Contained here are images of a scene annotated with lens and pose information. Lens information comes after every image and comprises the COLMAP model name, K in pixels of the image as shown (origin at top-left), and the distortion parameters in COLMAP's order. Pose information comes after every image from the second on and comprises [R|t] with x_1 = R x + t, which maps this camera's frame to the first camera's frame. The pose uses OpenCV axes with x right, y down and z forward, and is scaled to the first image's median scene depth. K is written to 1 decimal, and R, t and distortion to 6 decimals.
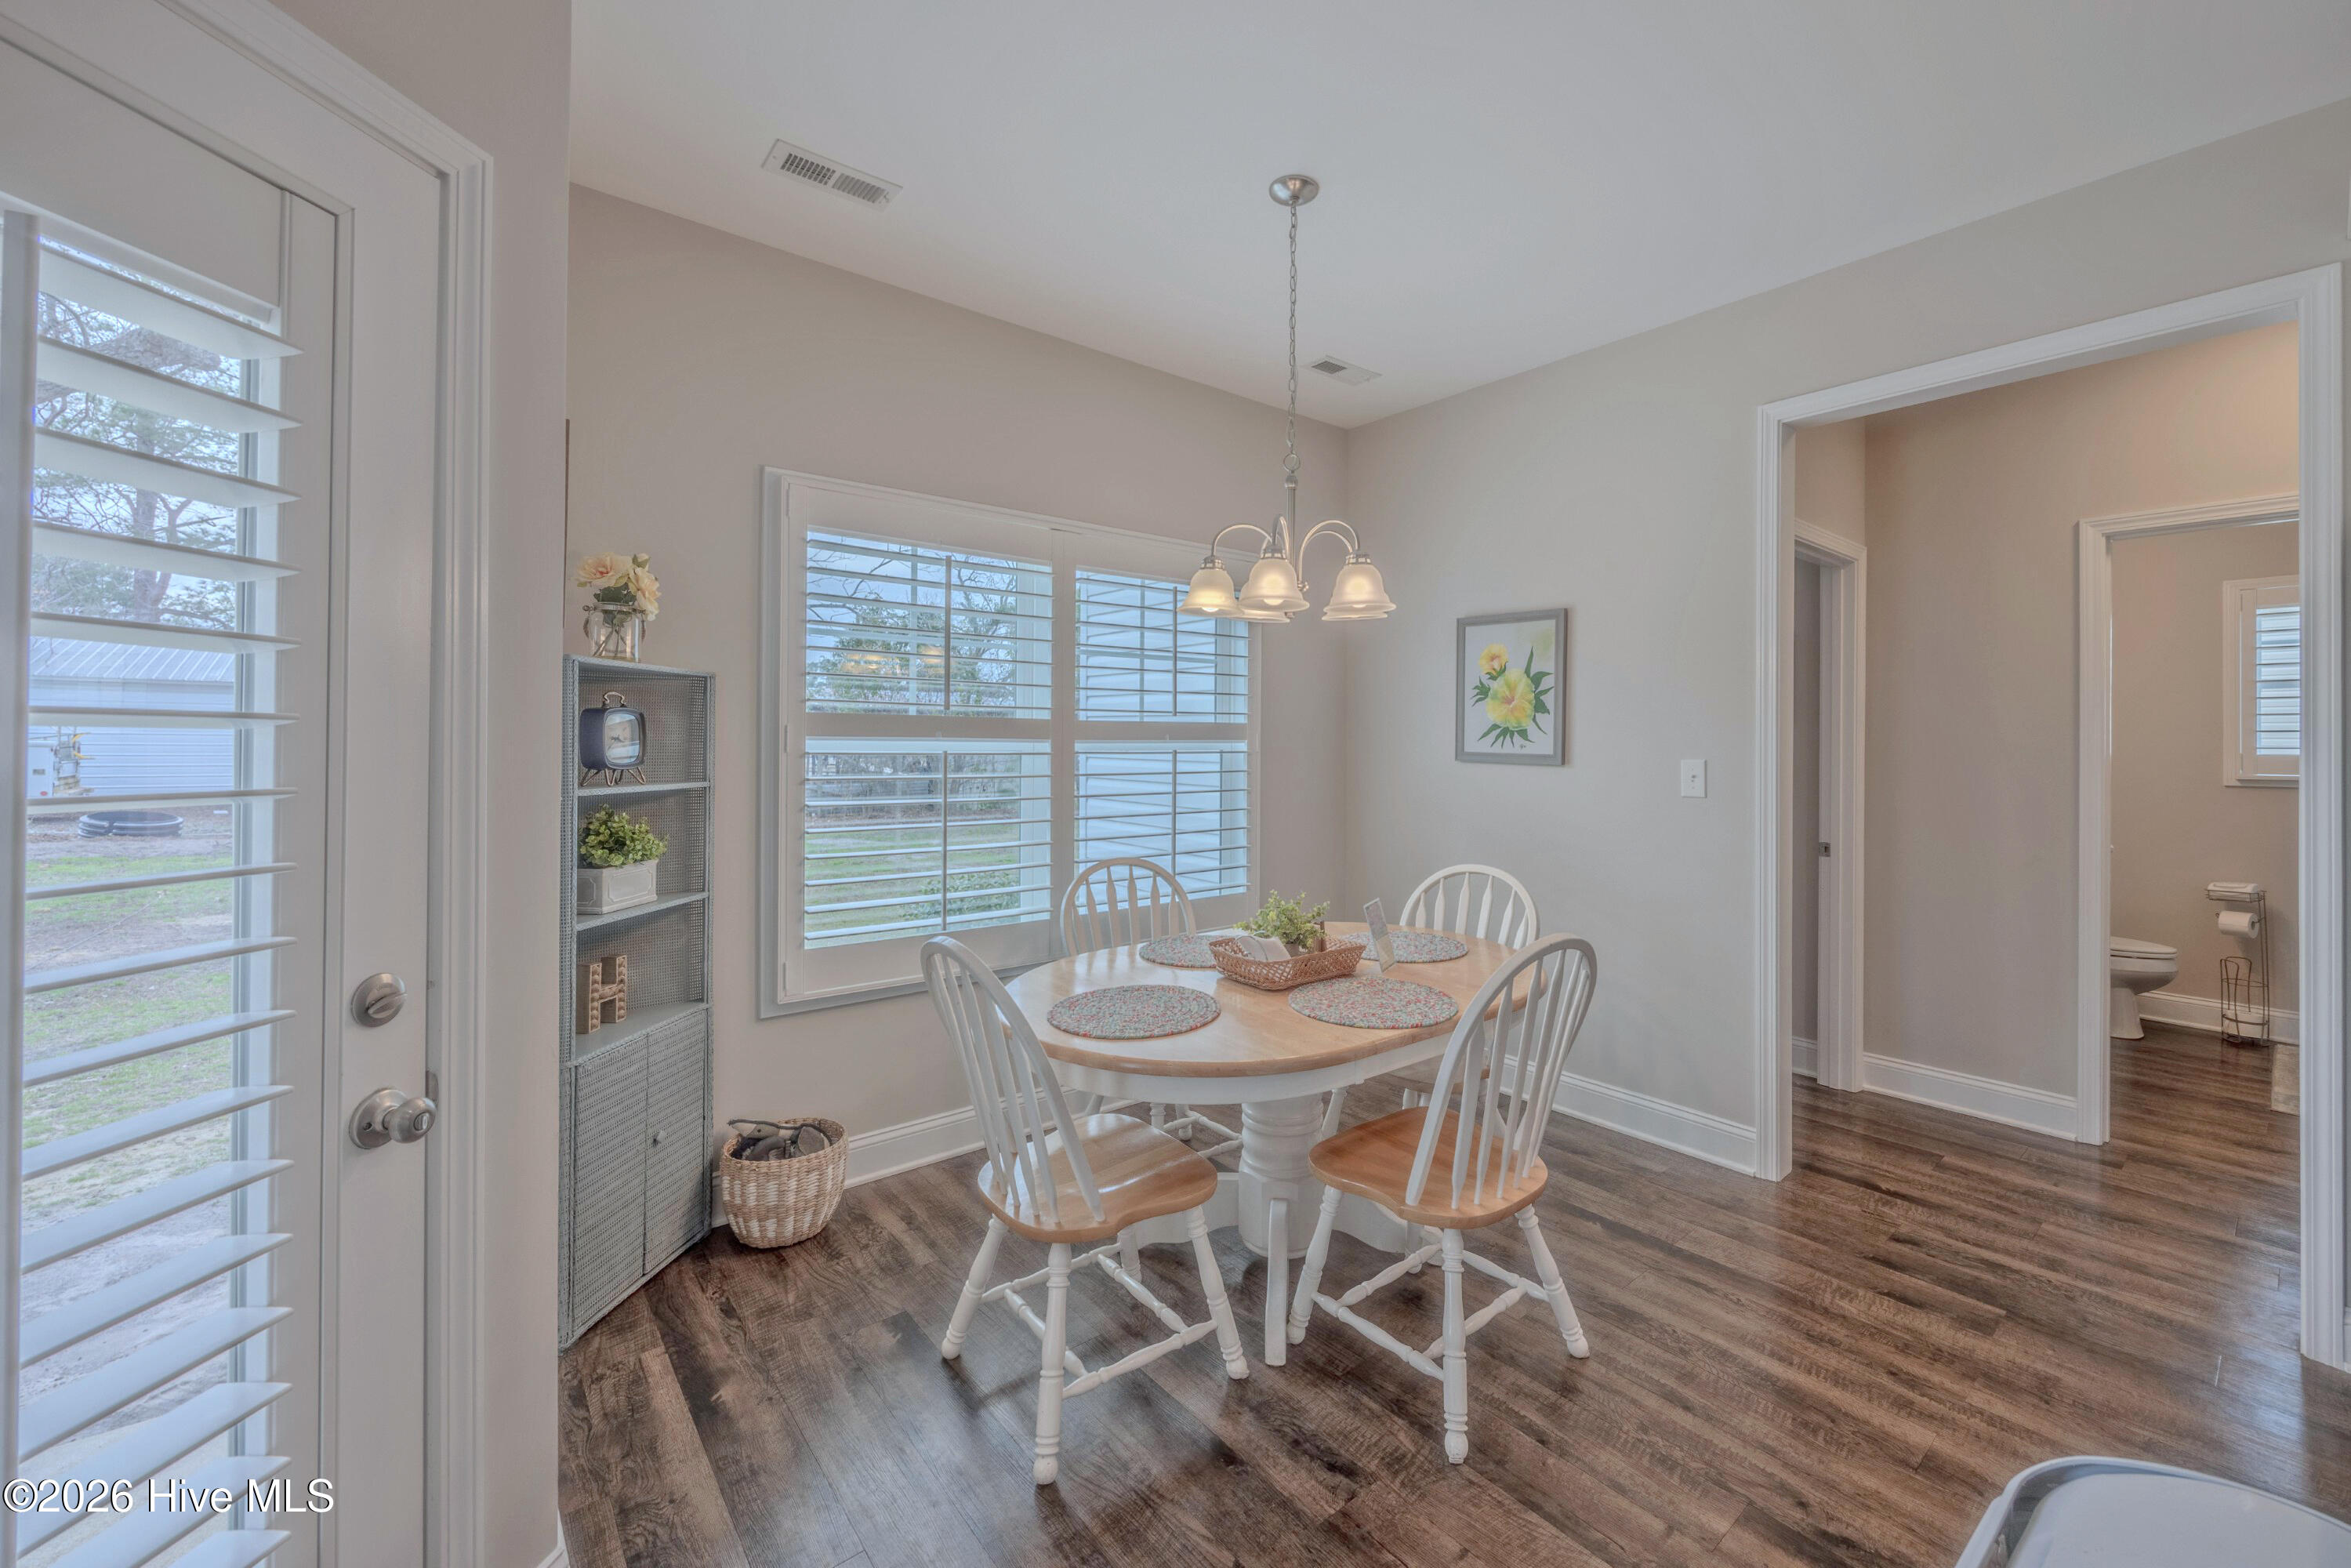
lens RADIAL K [[894.6, 0, 1230.6], [0, 894.6, 747.4], [0, 0, 1]] dist [-0.004902, 0.000309]
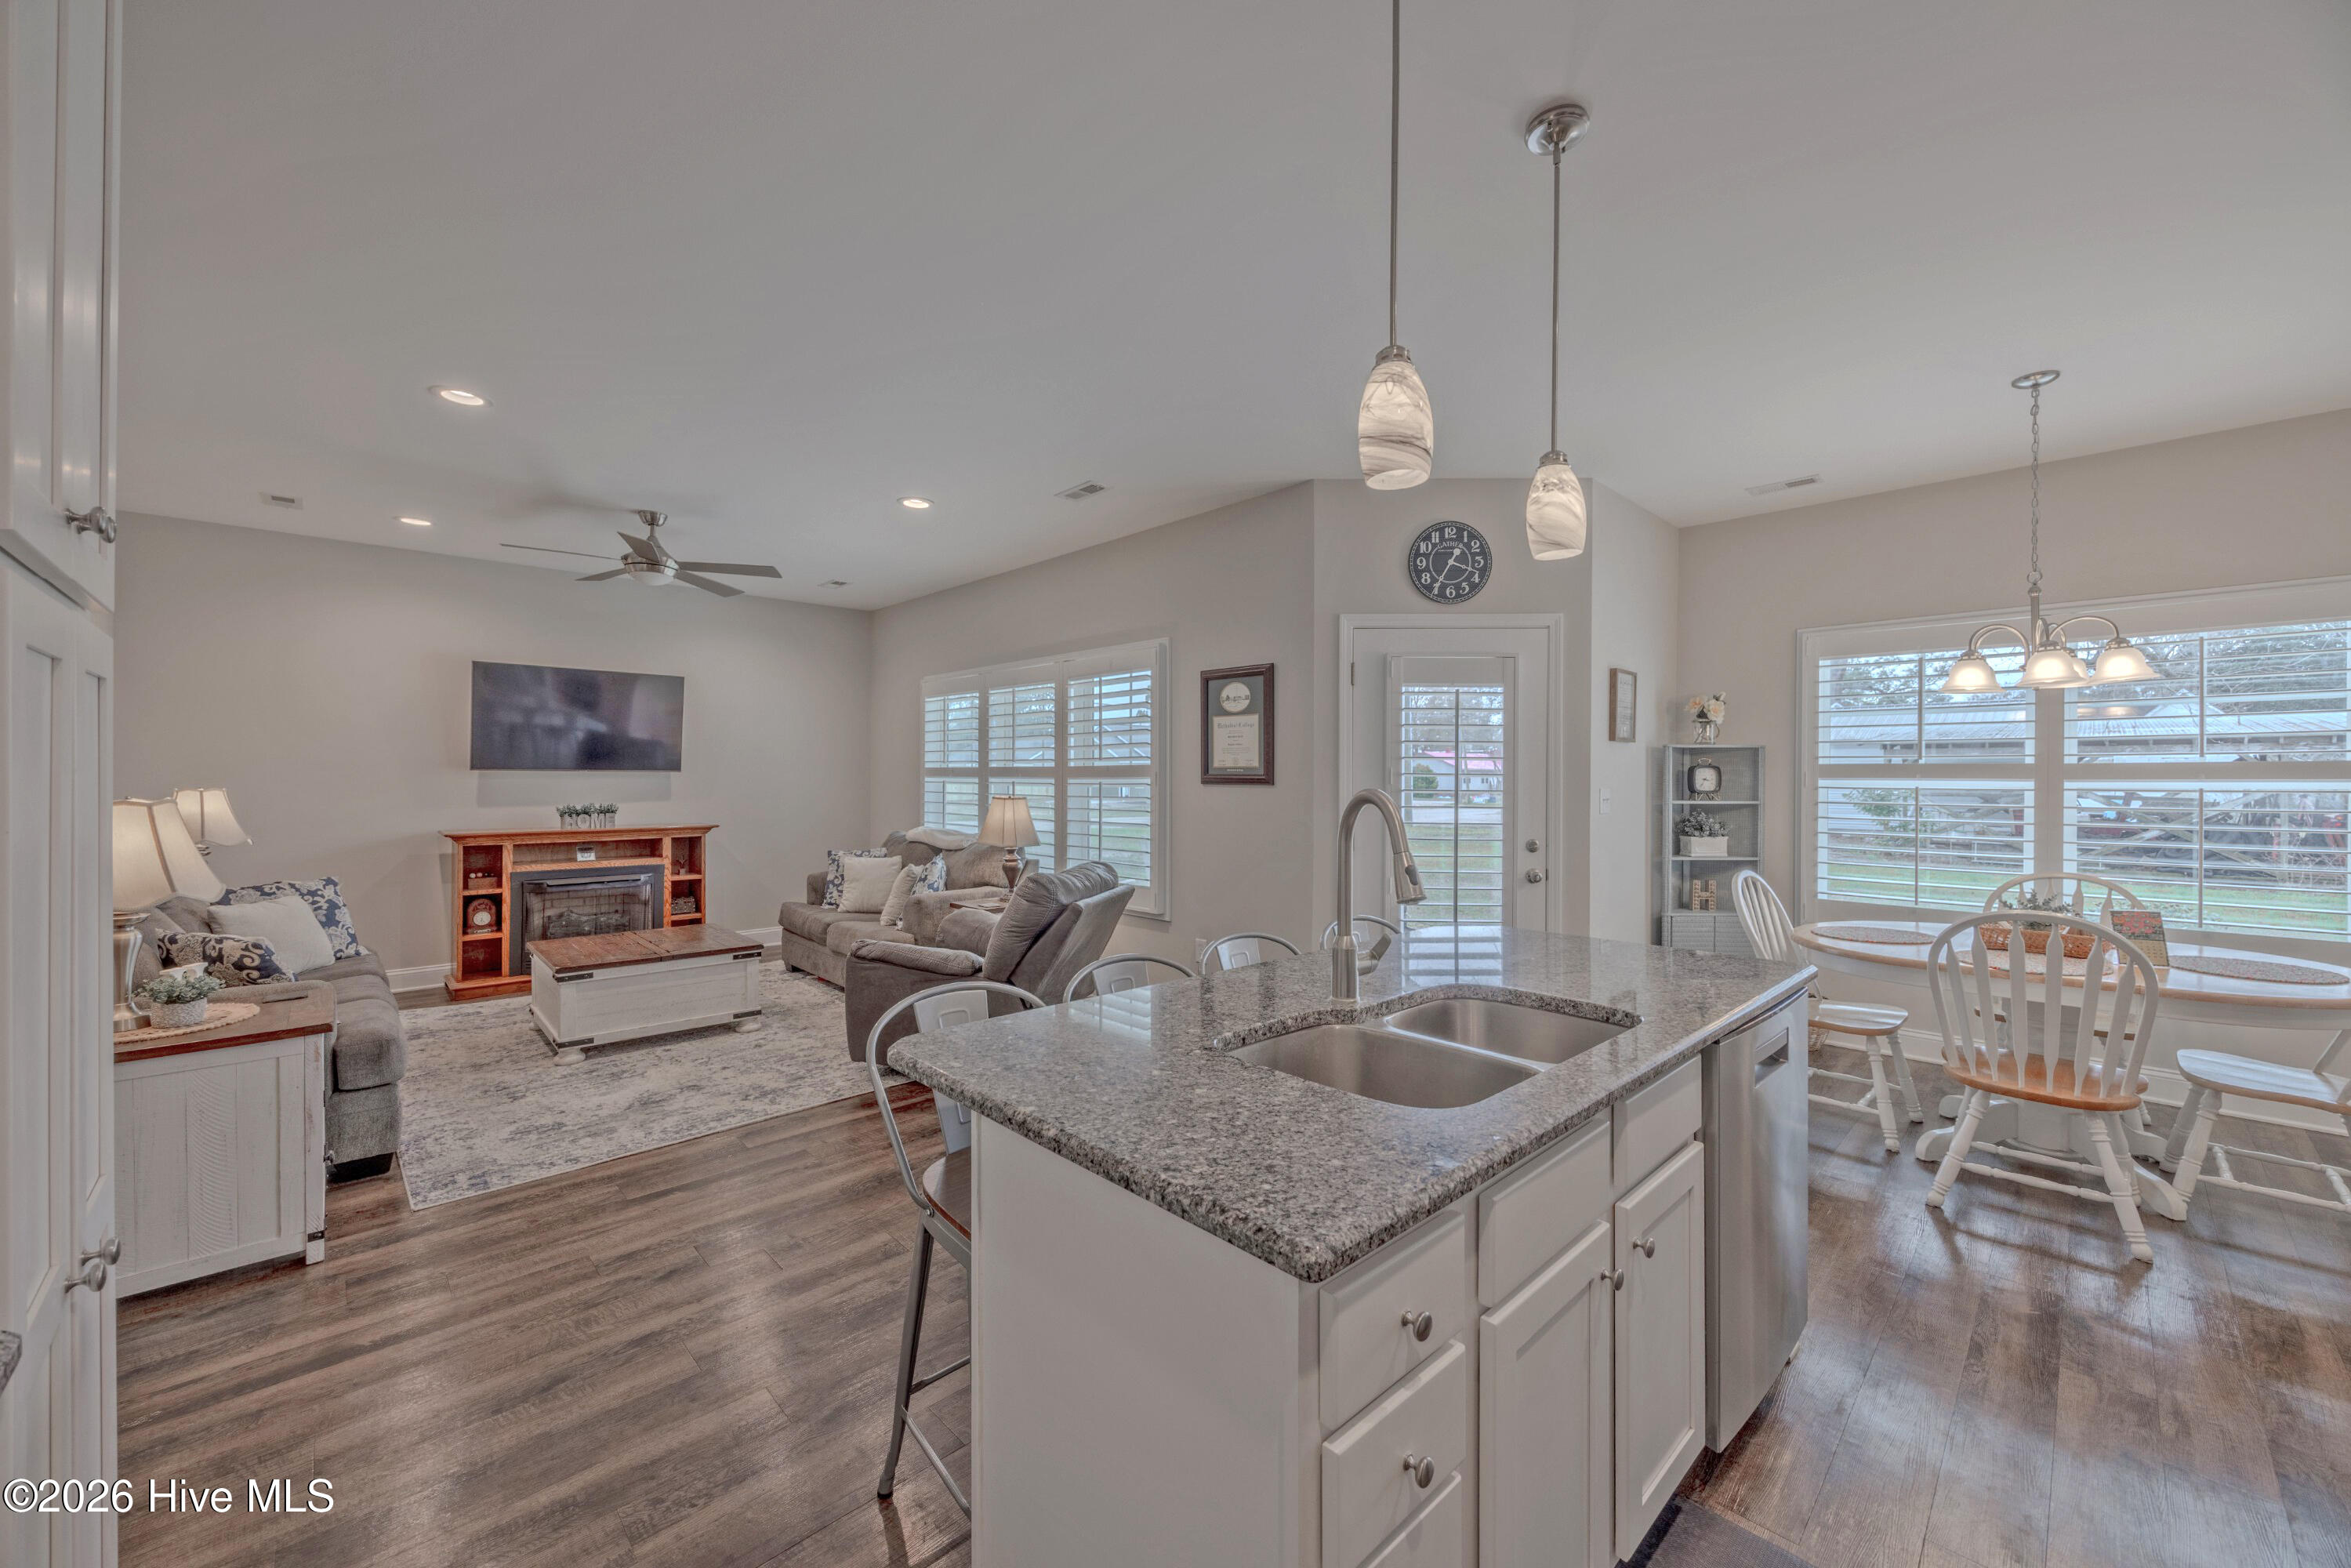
lens RADIAL K [[894.6, 0, 1181.1], [0, 894.6, 780.9], [0, 0, 1]] dist [-0.004902, 0.000309]
pose [[0.050717, -0.001095, -0.998712, 1.047154], [-0.004383, 0.999990, -0.001319, 0.001480], [0.998703, 0.004444, 0.050712, -0.290850]]
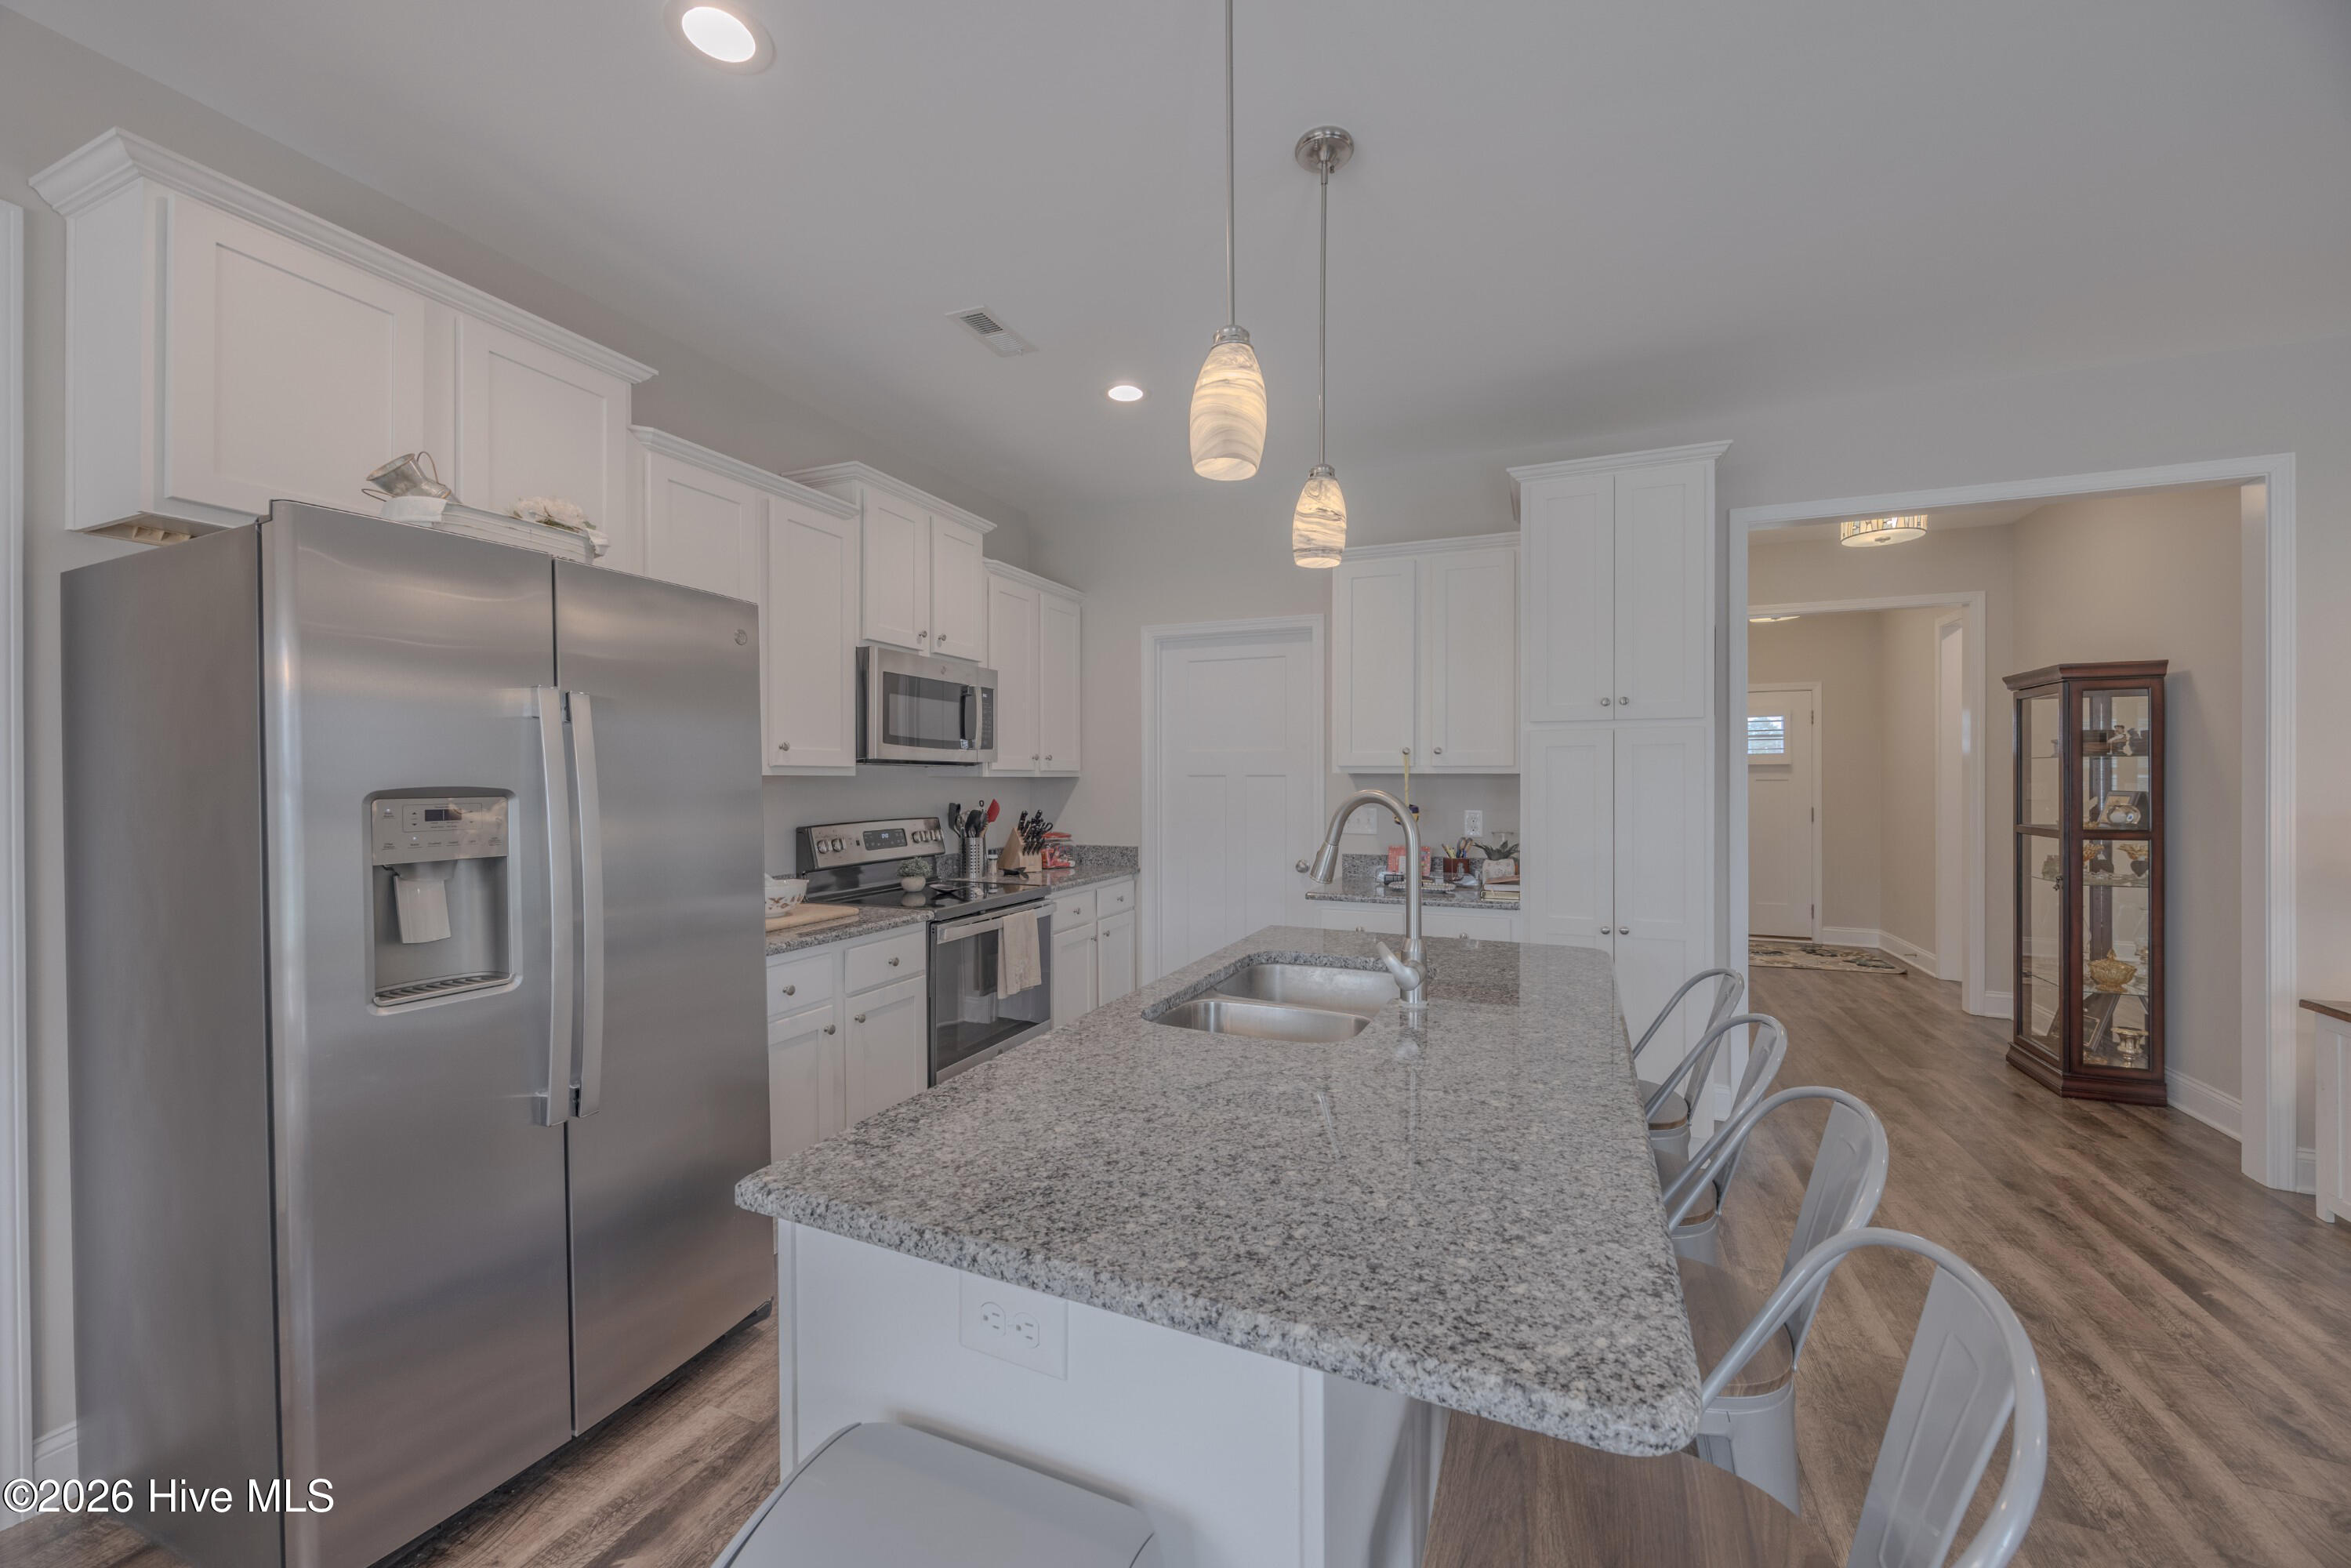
lens RADIAL K [[894.6, 0, 1195.6], [0, 894.6, 783.0], [0, 0, 1]] dist [-0.004902, 0.000309]
pose [[-0.445692, -0.005748, 0.895168, 0.008277], [0.002752, 0.999966, 0.007791, -0.004479], [-0.895182, 0.005936, -0.445661, 0.237282]]
